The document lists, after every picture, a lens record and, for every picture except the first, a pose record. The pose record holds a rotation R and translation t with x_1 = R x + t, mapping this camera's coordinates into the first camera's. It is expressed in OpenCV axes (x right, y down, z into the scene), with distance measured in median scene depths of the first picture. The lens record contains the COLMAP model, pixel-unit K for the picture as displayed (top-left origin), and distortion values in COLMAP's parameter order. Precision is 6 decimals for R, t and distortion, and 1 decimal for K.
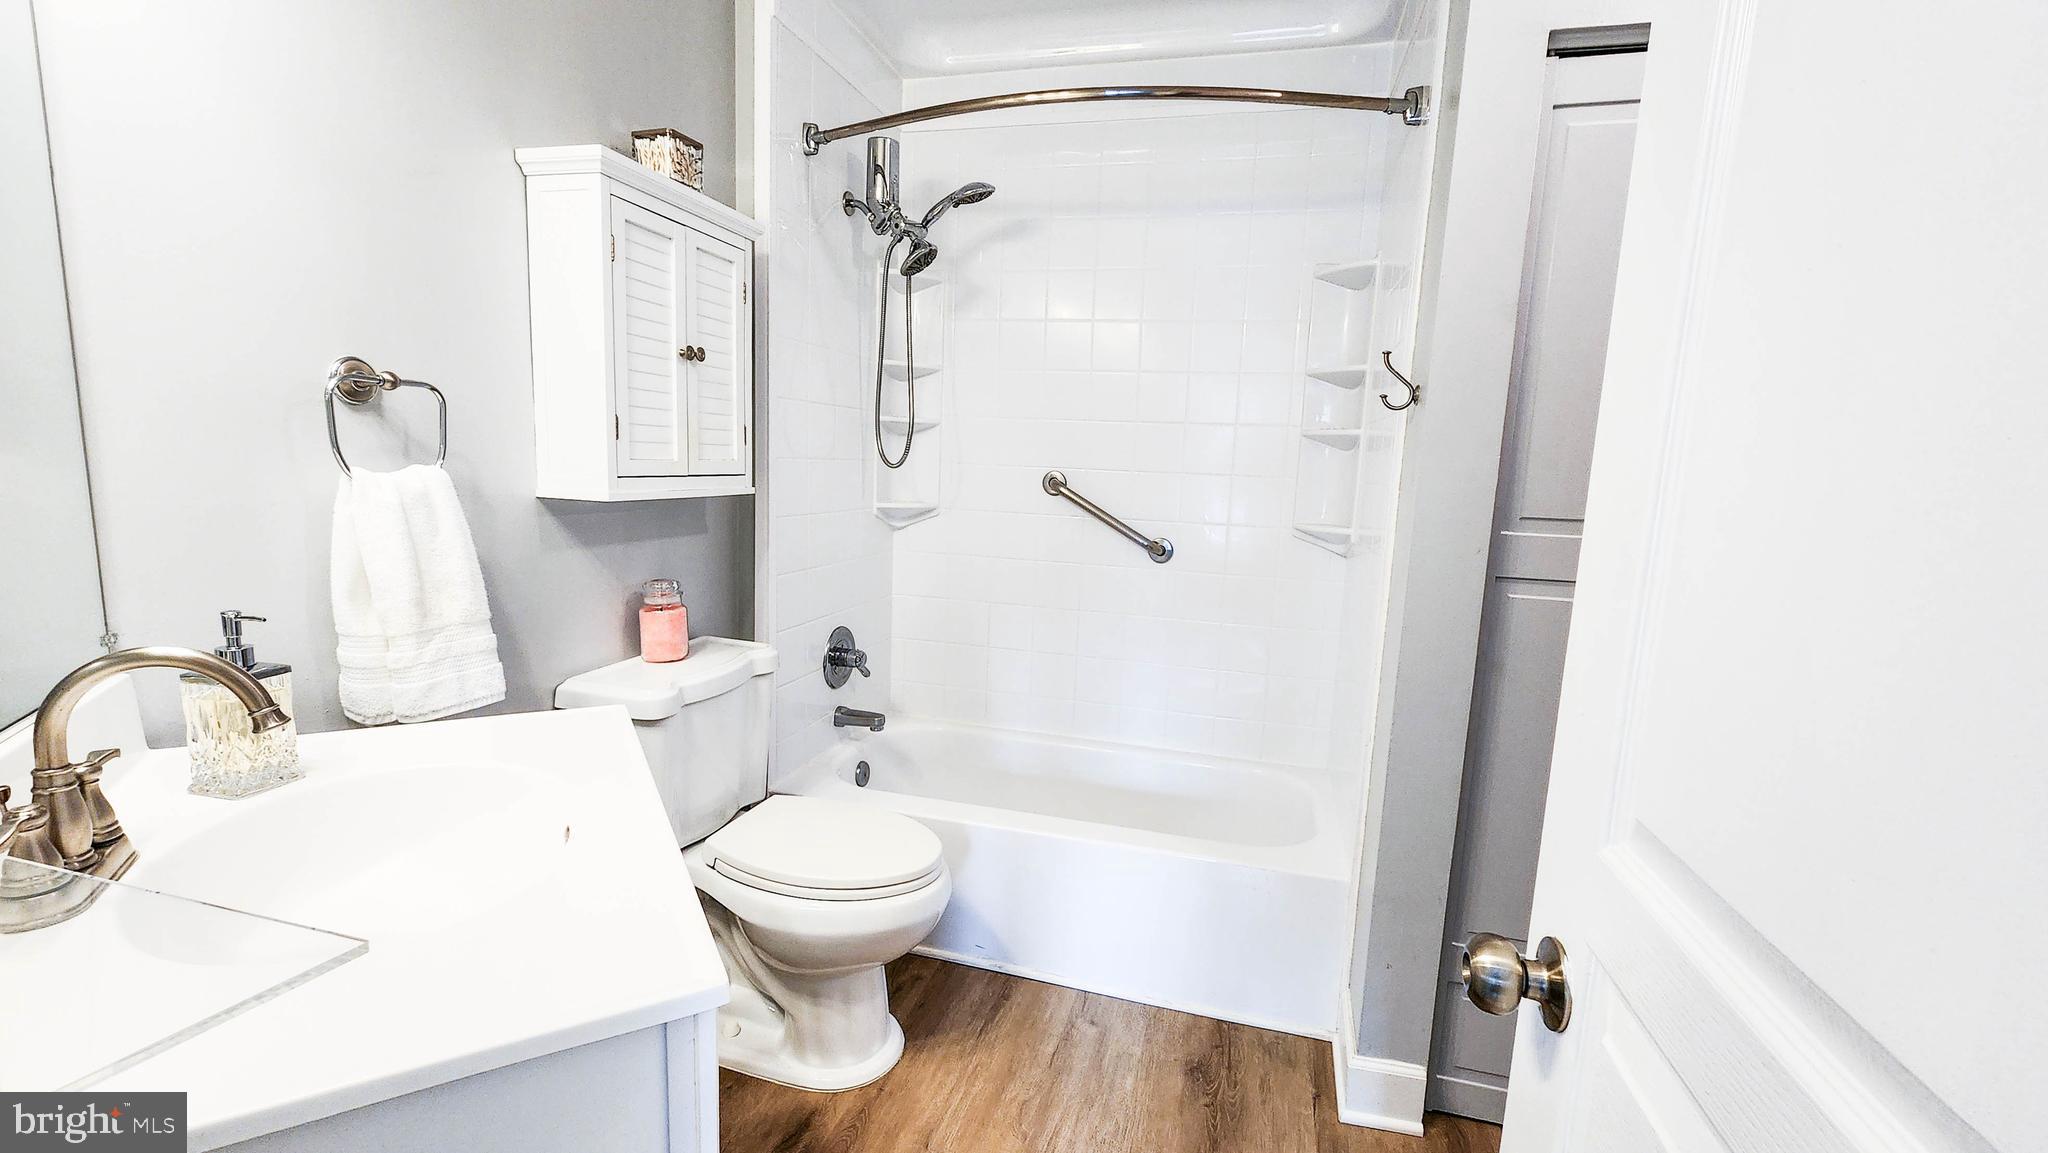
lens RADIAL K [[838.9, 0, 1019.3], [0, 838.9, 585.5], [0, 0, 1]] dist [0.001404, 0.000015]
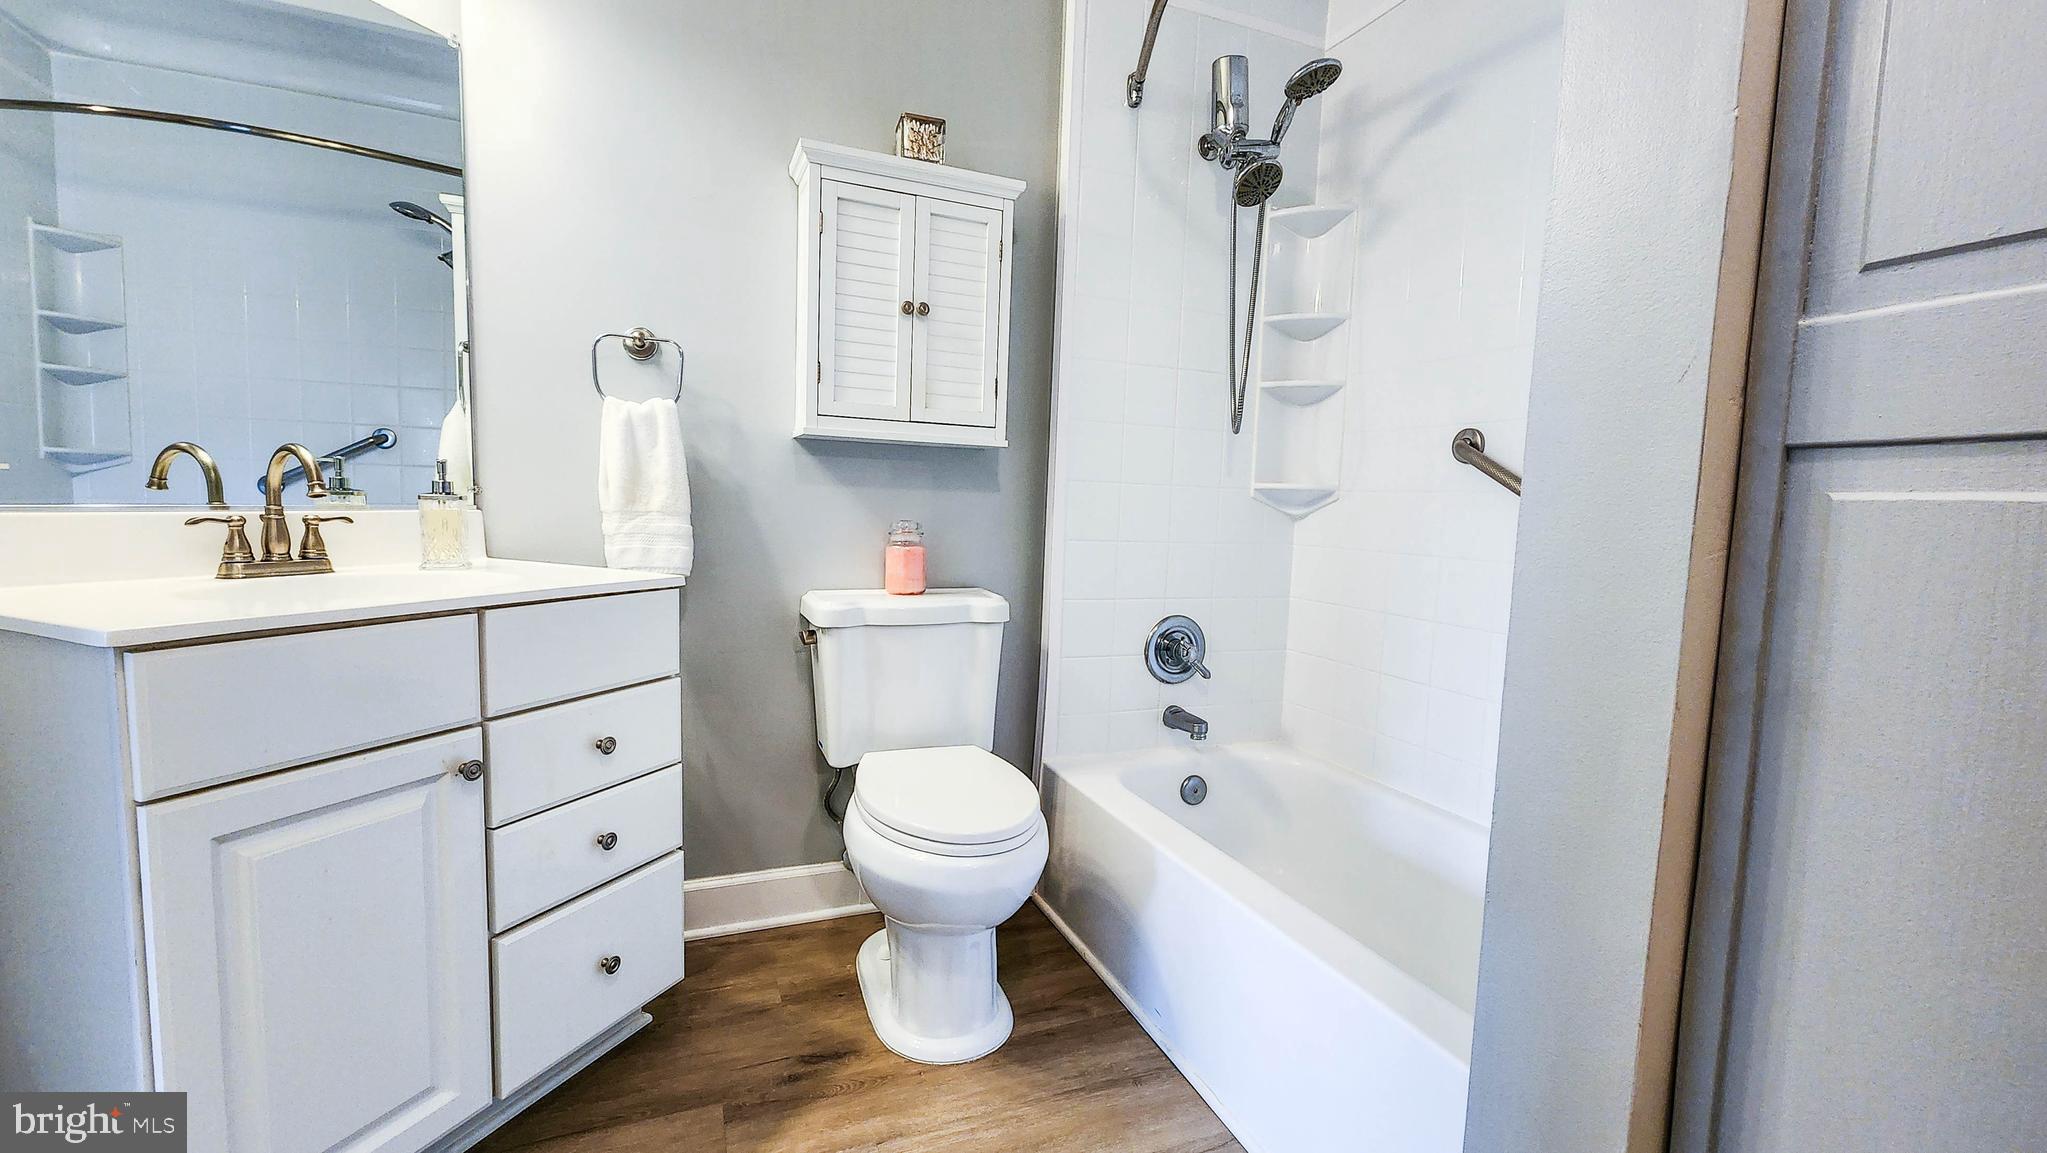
lens RADIAL K [[842.0, 0, 1029.4], [0, 842.0, 580.6], [0, 0, 1]] dist [0.002190, -0.000061]
pose [[0.623457, 0.058287, -0.779682, 0.557968], [-0.128670, 0.991270, -0.028784, 0.084960], [0.771197, 0.118267, 0.625514, 0.445280]]
